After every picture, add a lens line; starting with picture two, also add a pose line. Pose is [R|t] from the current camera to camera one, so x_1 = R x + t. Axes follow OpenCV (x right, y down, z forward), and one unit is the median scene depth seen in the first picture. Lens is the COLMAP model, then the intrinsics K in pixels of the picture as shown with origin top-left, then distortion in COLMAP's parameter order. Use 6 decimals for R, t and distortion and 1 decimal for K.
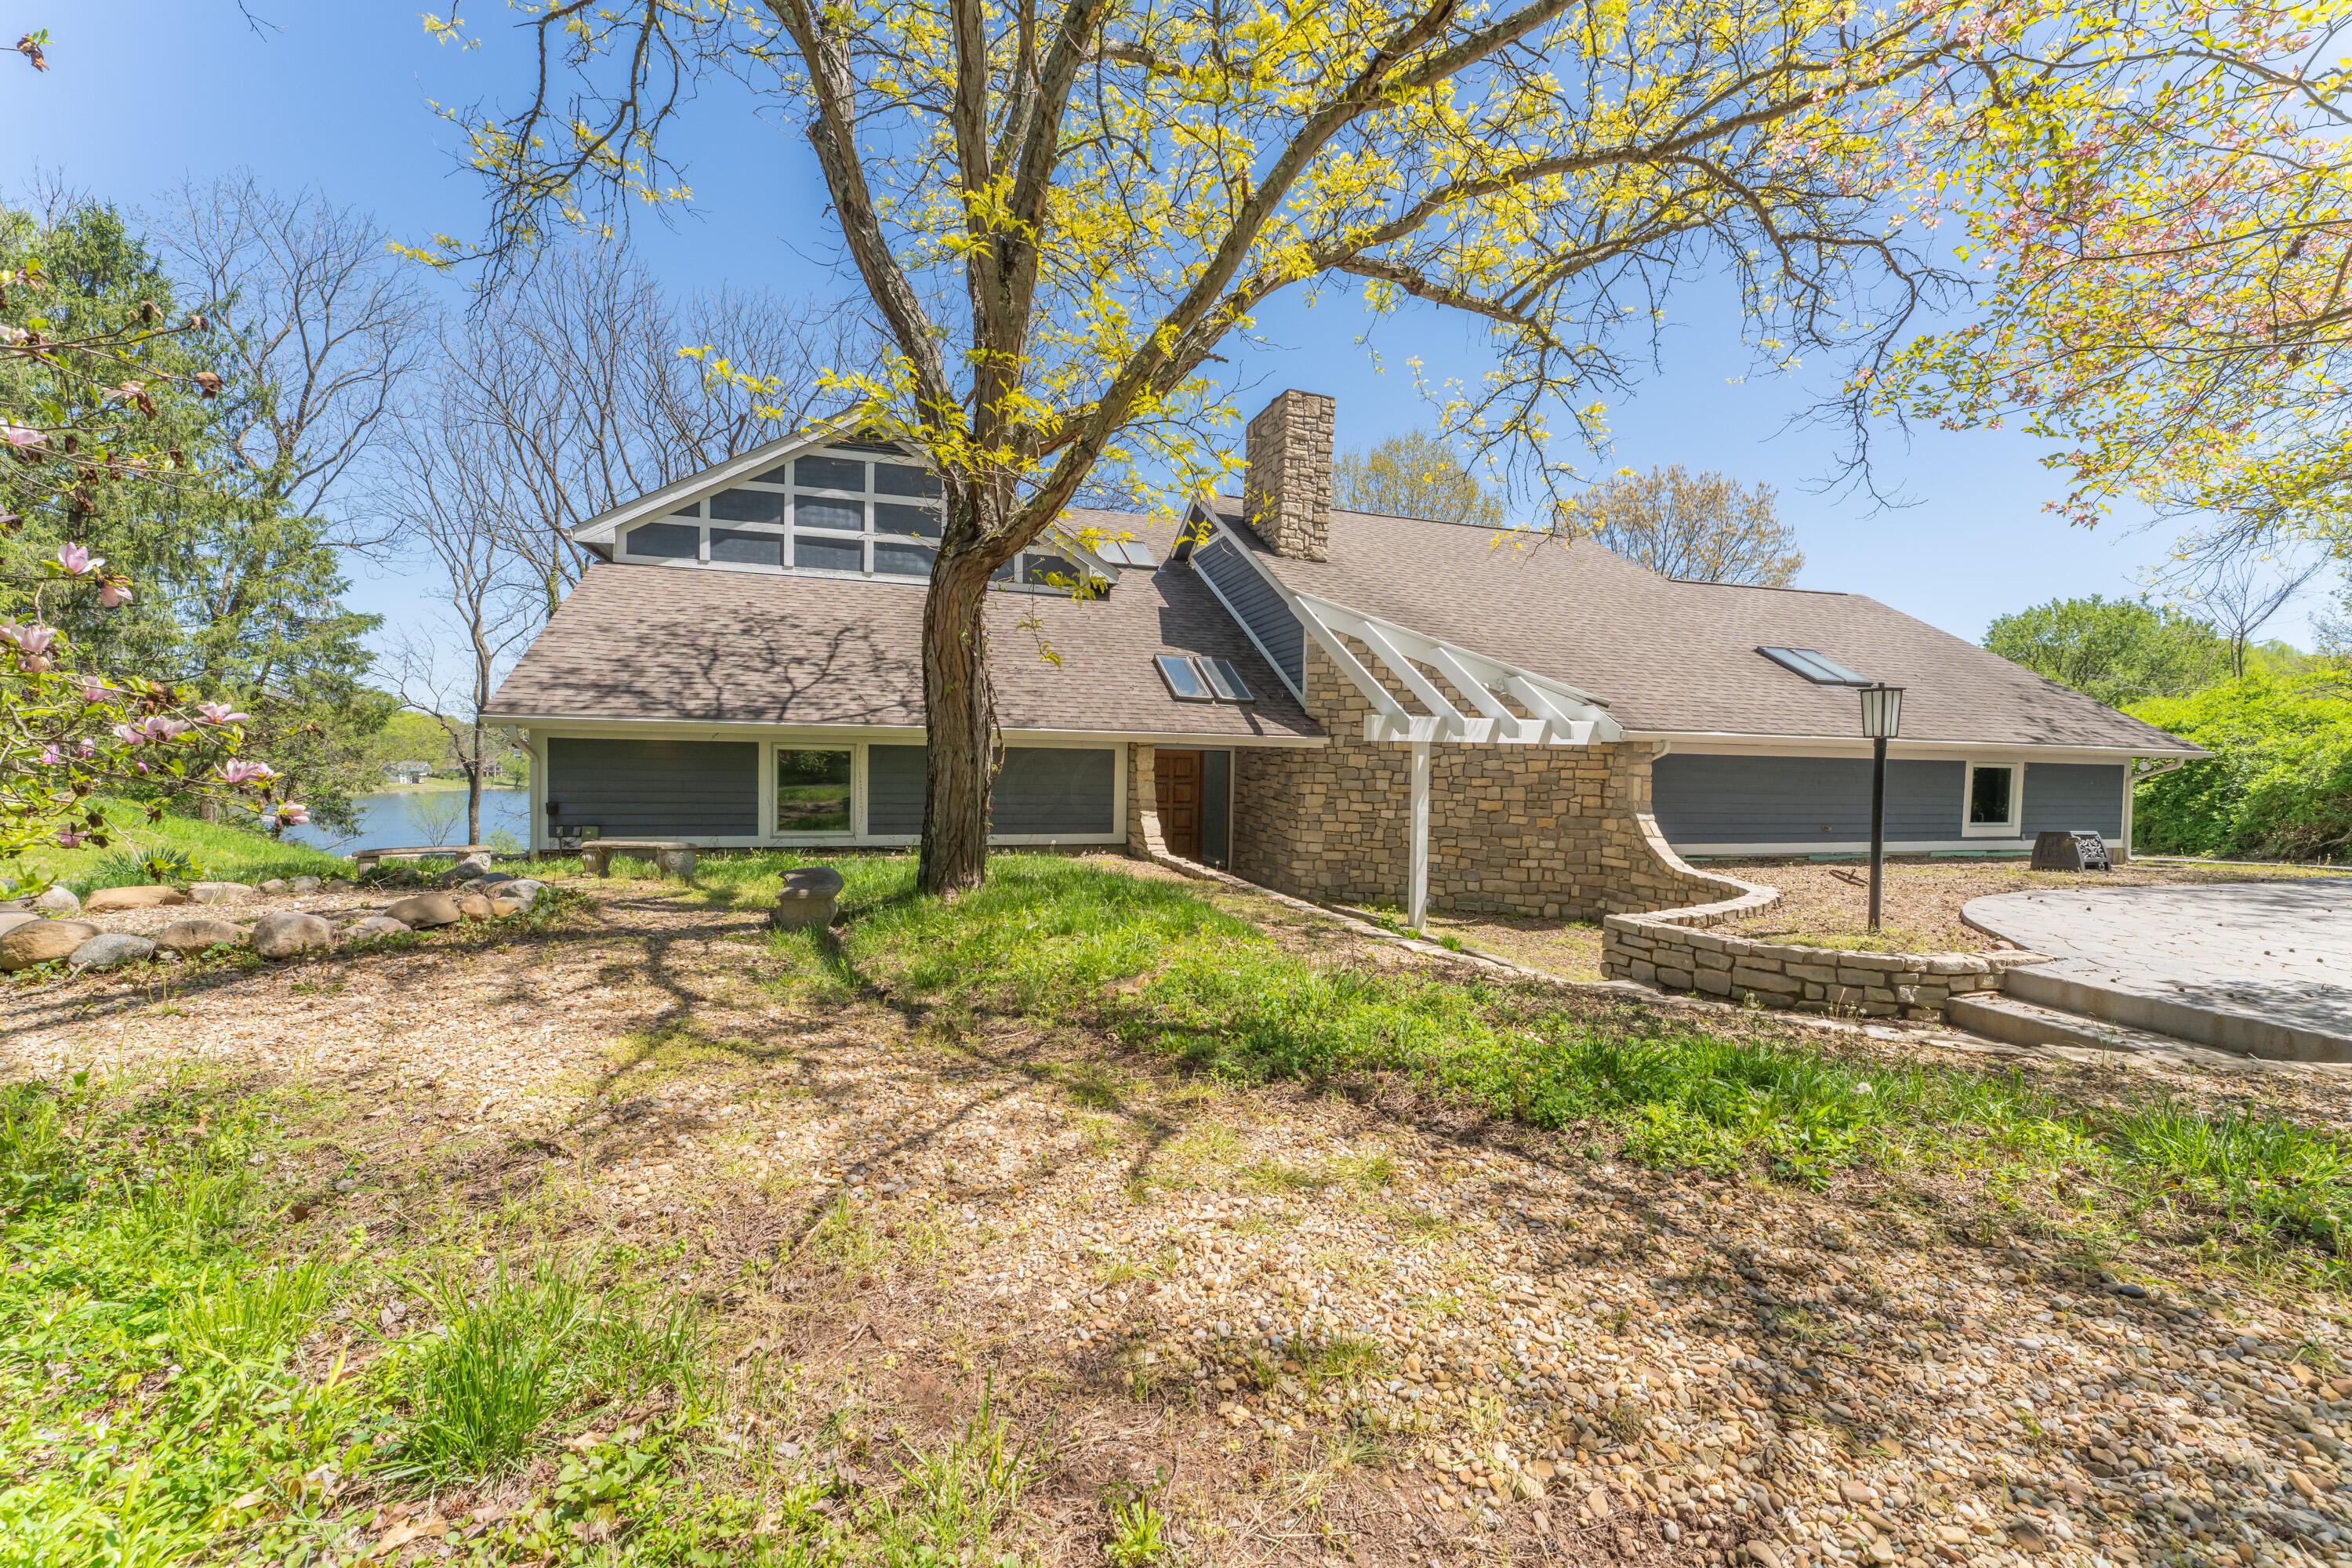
lens RADIAL K [[931.3, 0, 1165.7], [0, 931.3, 795.8], [0, 0, 1]] dist [-0.000161, -0.000909]
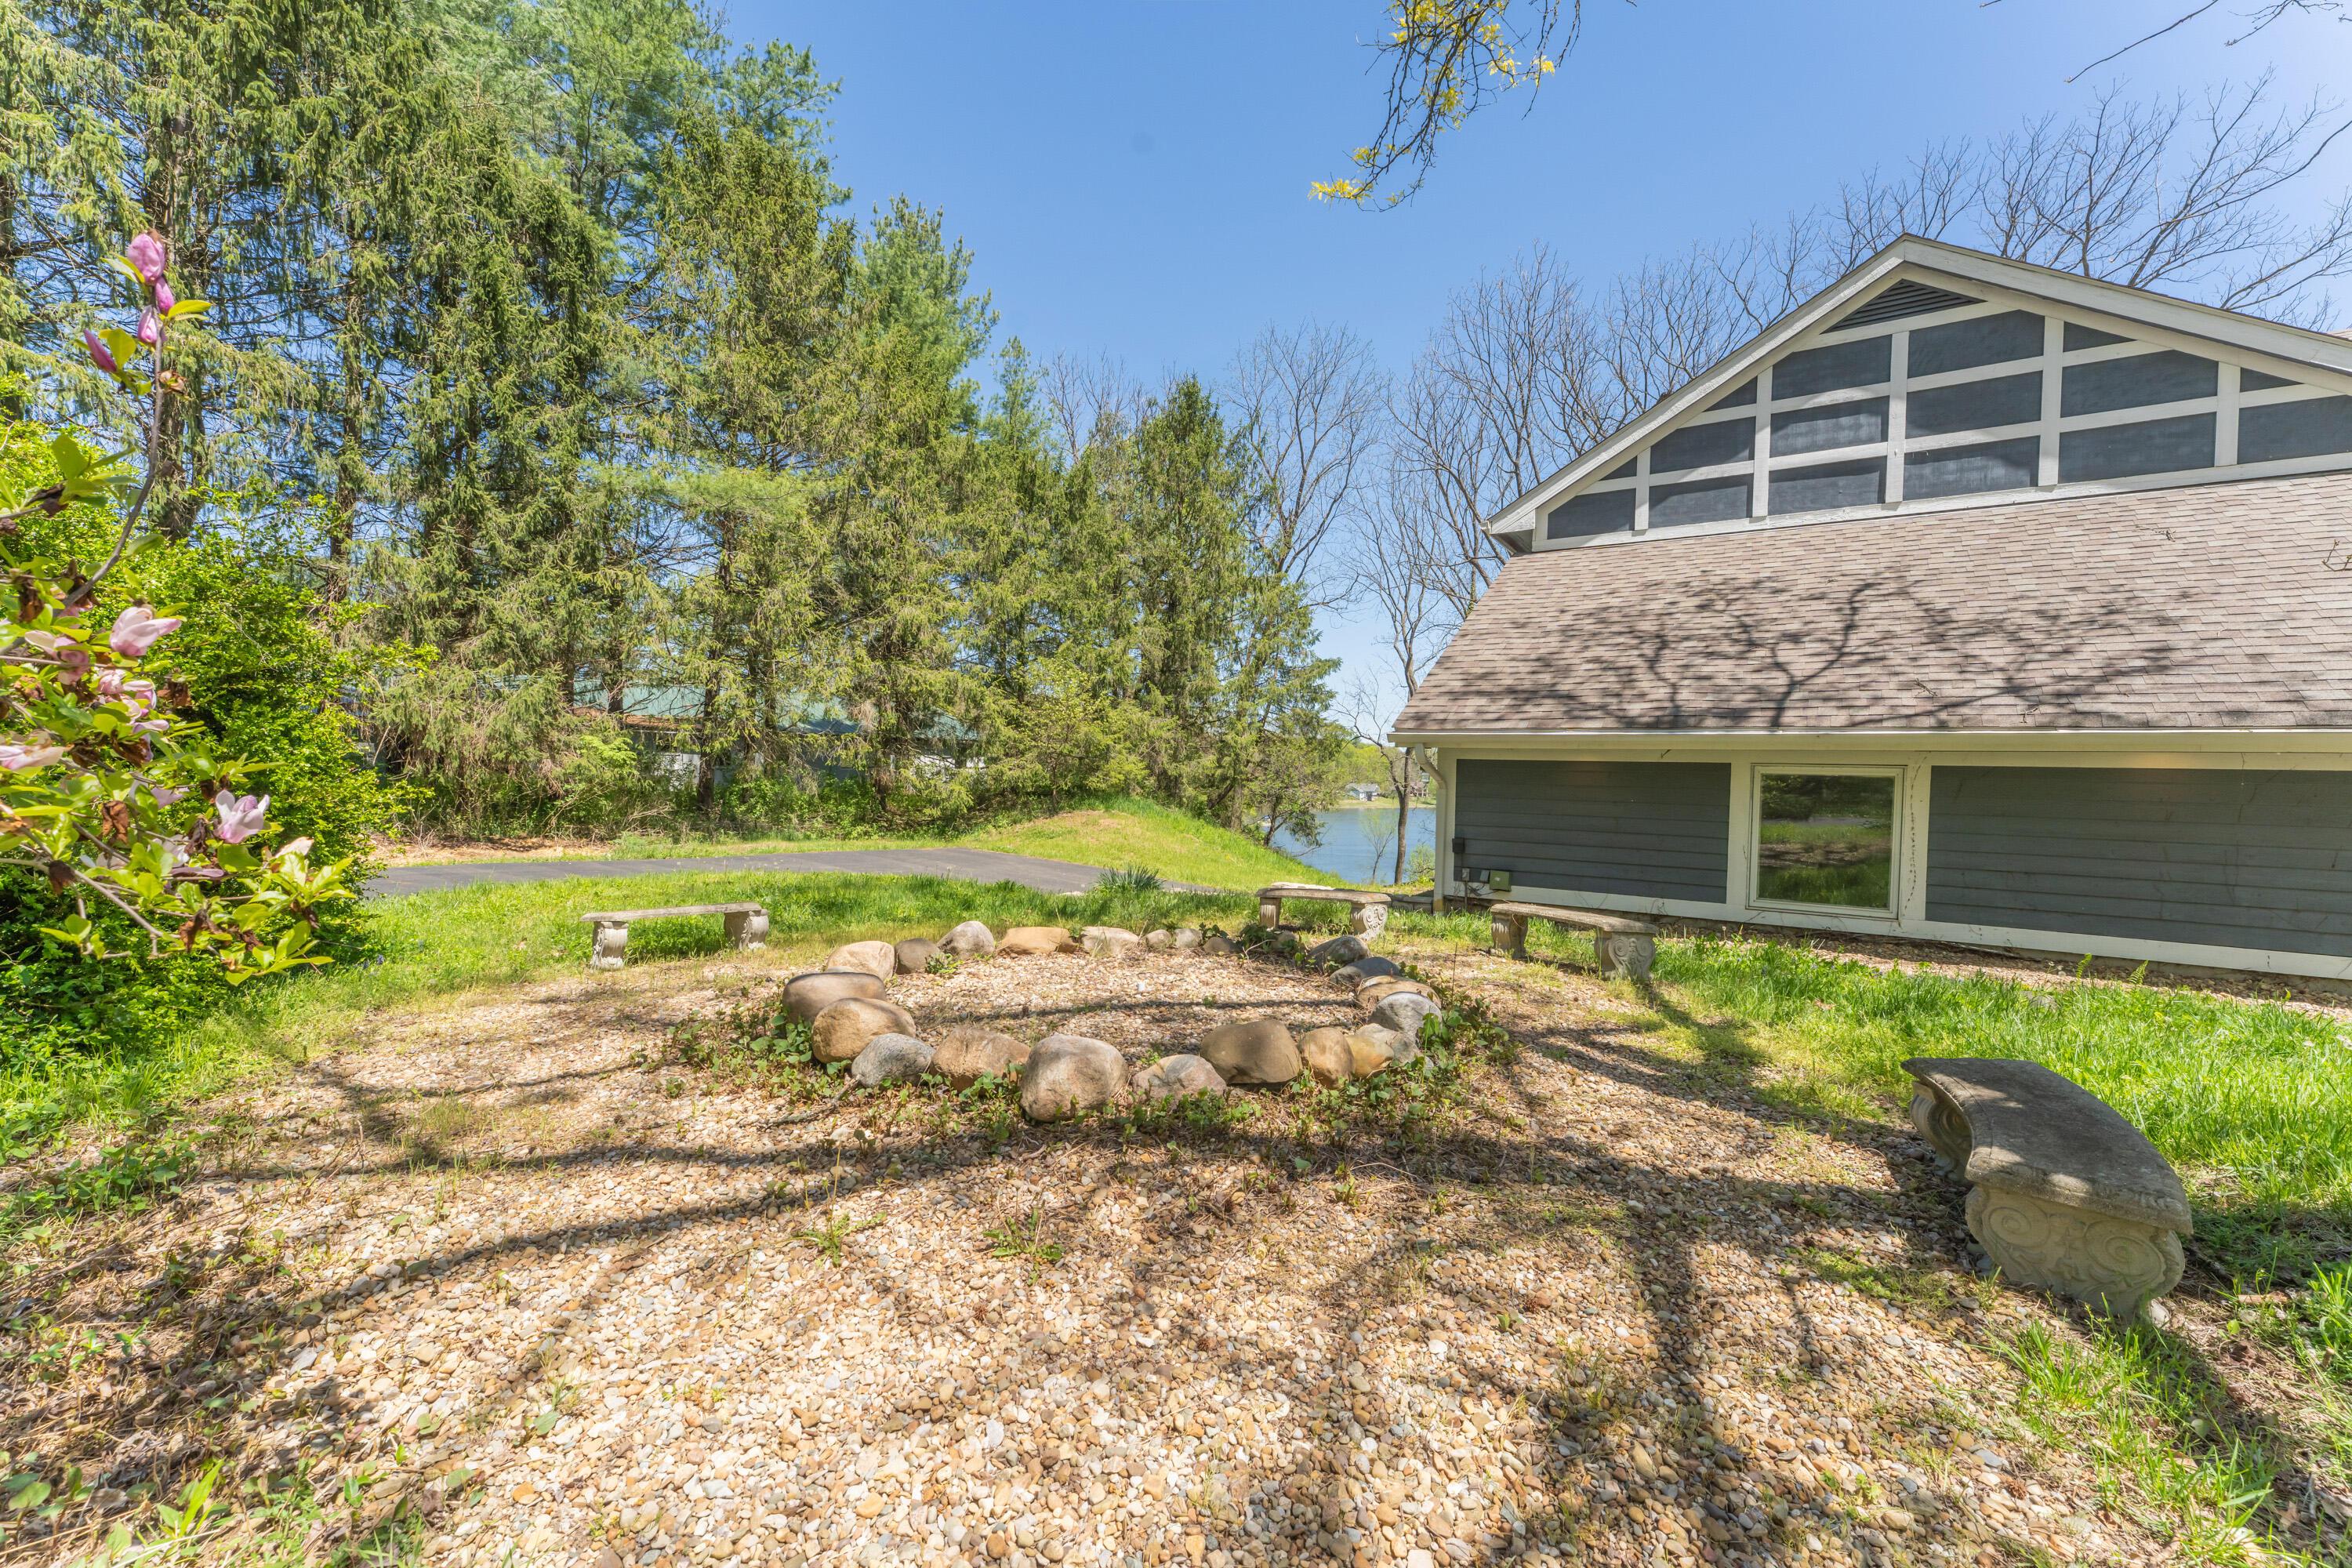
lens RADIAL K [[931.3, 0, 1192.1], [0, 931.3, 788.5], [0, 0, 1]] dist [-0.000161, -0.000909]
pose [[0.647315, 0.012748, -0.762116, -0.144319], [-0.038960, 0.999107, -0.016380, -0.010396], [0.761226, 0.040295, 0.647233, 0.223670]]
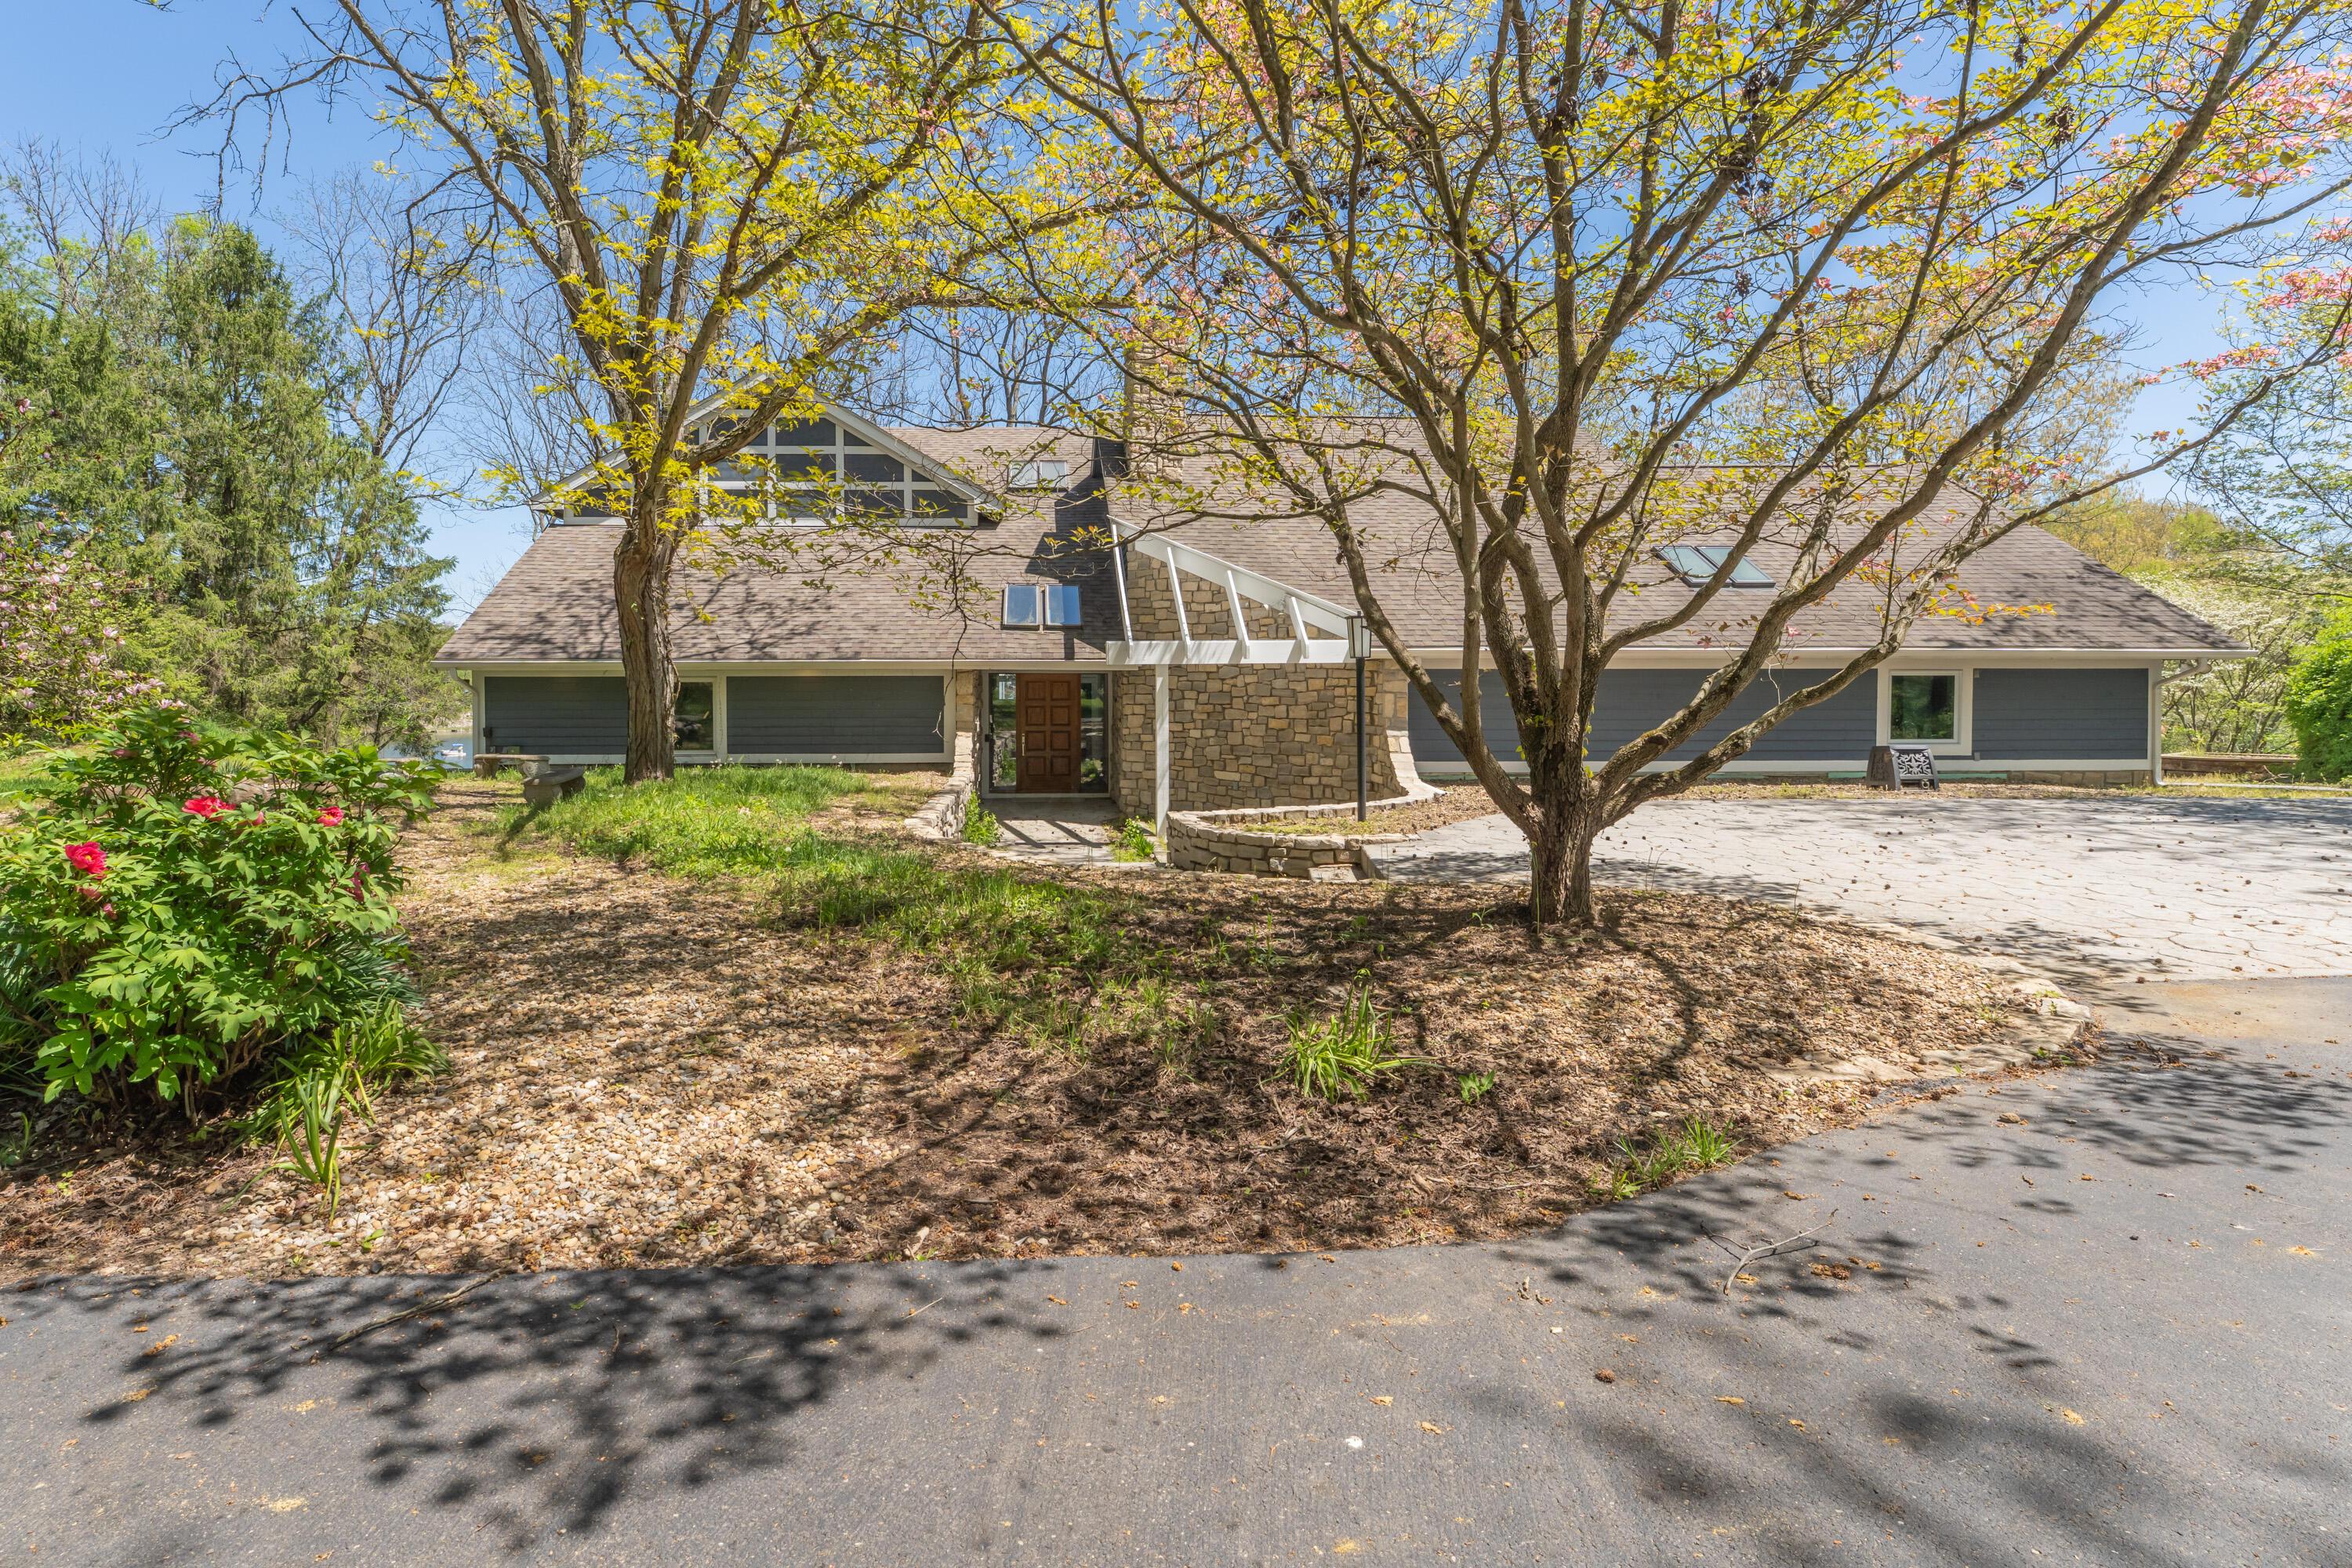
lens RADIAL K [[1180.2, 0, 1073.2], [0, 1180.2, 696.9], [0, 0, 1]] dist [0.003877, -0.000301]
pose [[0.965960, -0.015321, -0.258237, 0.406024], [0.009362, 0.999661, -0.024293, 0.009207], [0.258522, 0.021048, 0.965776, -0.268041]]
